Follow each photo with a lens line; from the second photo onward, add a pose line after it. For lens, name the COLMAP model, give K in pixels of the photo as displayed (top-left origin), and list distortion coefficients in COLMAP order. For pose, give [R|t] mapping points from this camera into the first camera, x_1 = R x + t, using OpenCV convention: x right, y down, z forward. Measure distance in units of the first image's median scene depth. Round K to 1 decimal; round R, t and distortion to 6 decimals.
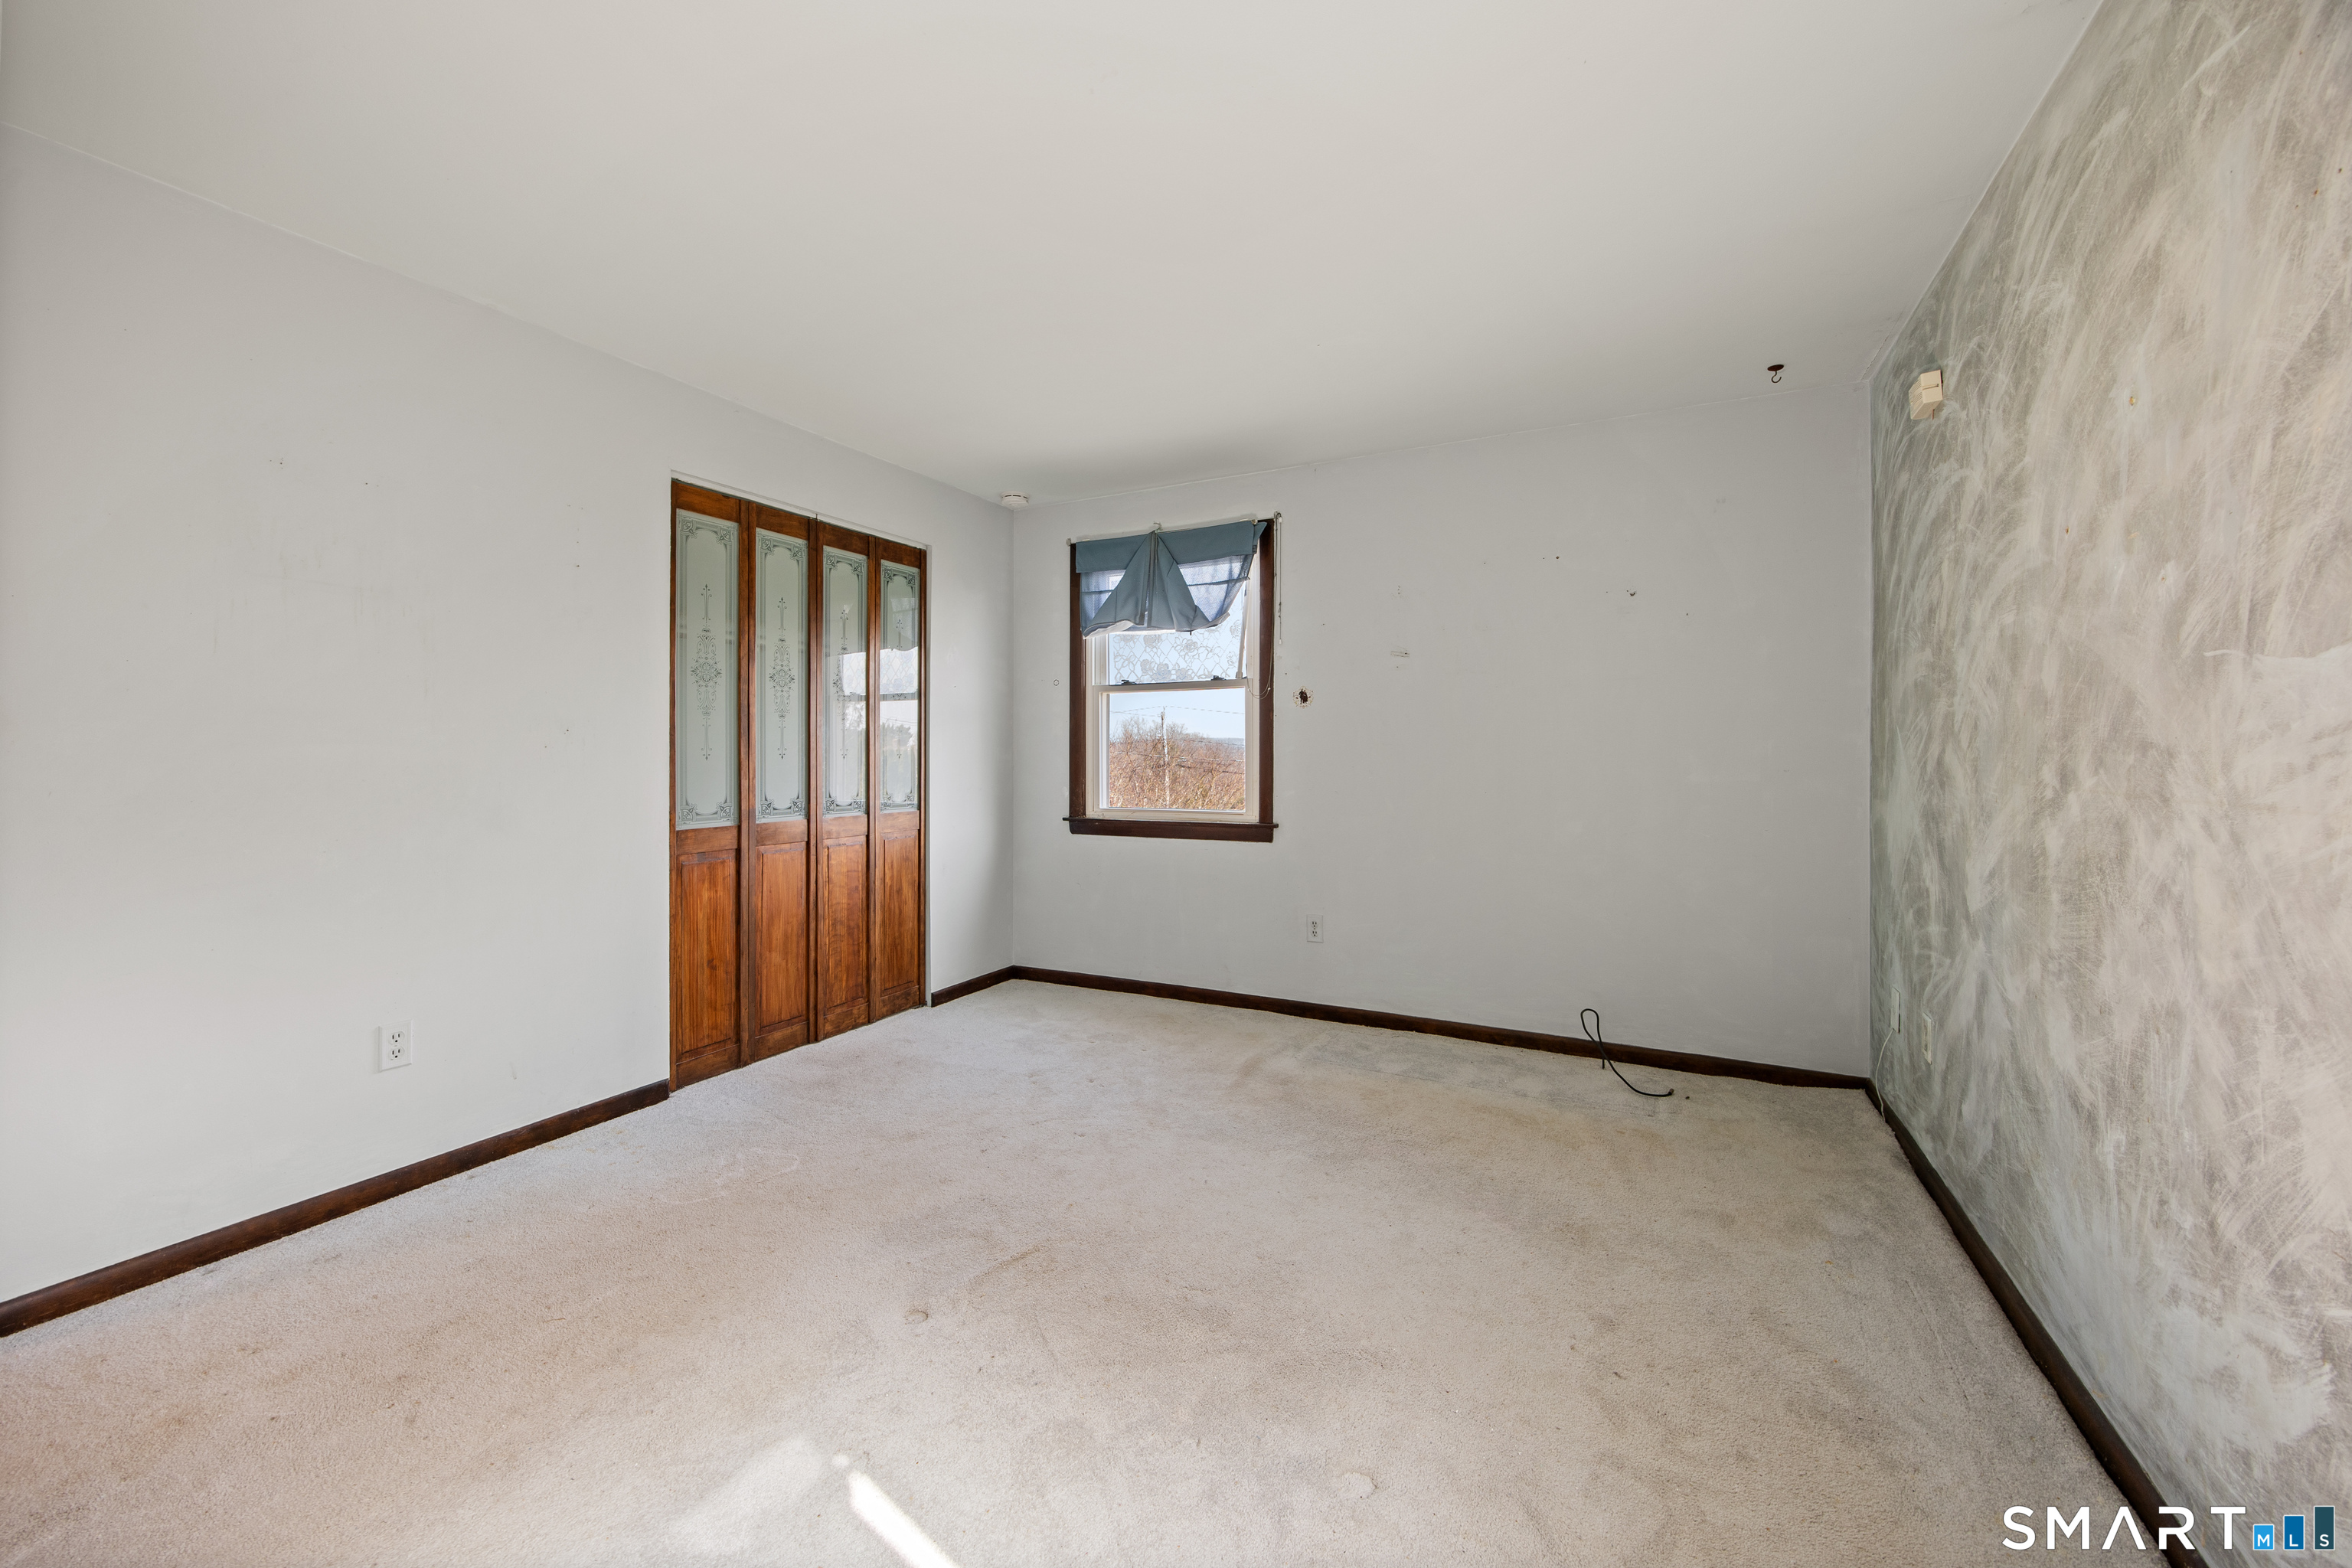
lens RADIAL K [[916.3, 0, 1180.7], [0, 916.3, 784.7], [0, 0, 1]] dist [-0.000915, 0.000382]
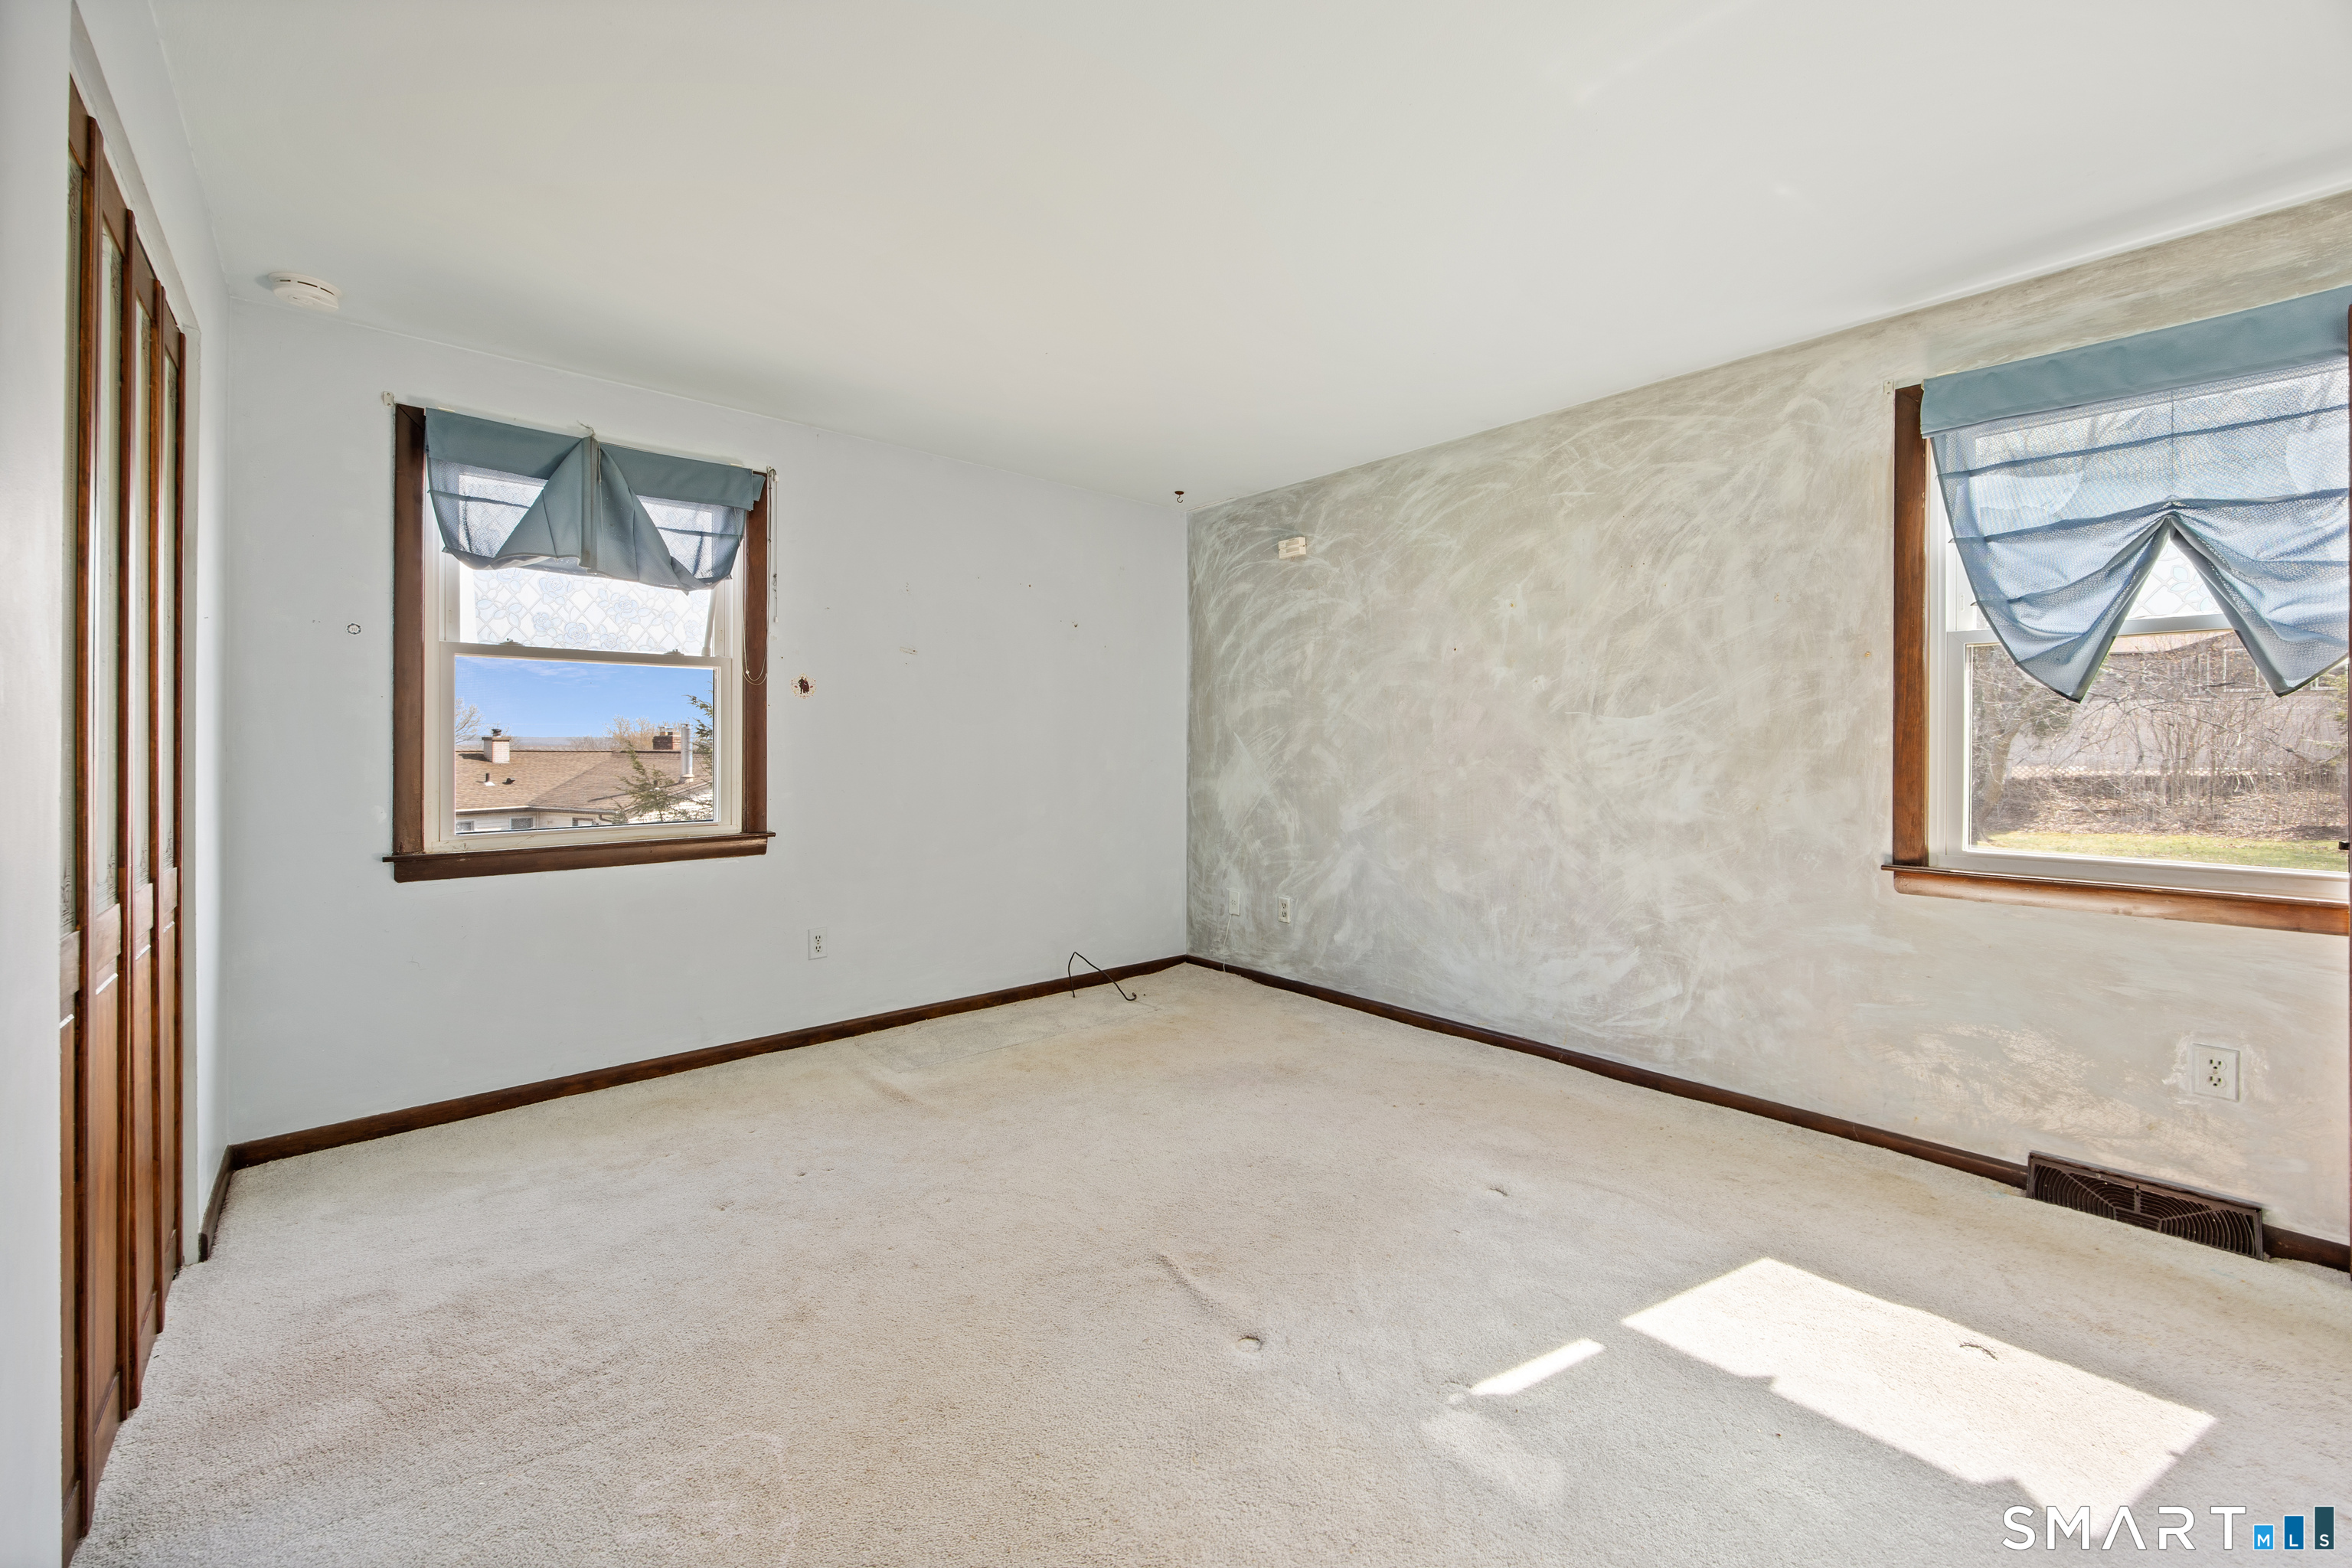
lens RADIAL K [[916.3, 0, 1180.7], [0, 916.3, 784.7], [0, 0, 1]] dist [-0.000915, 0.000382]
pose [[0.361168, -0.037623, 0.931742, -0.580700], [0.031570, 0.999106, 0.028106, -0.013834], [-0.931966, 0.019264, 0.362033, 0.348687]]
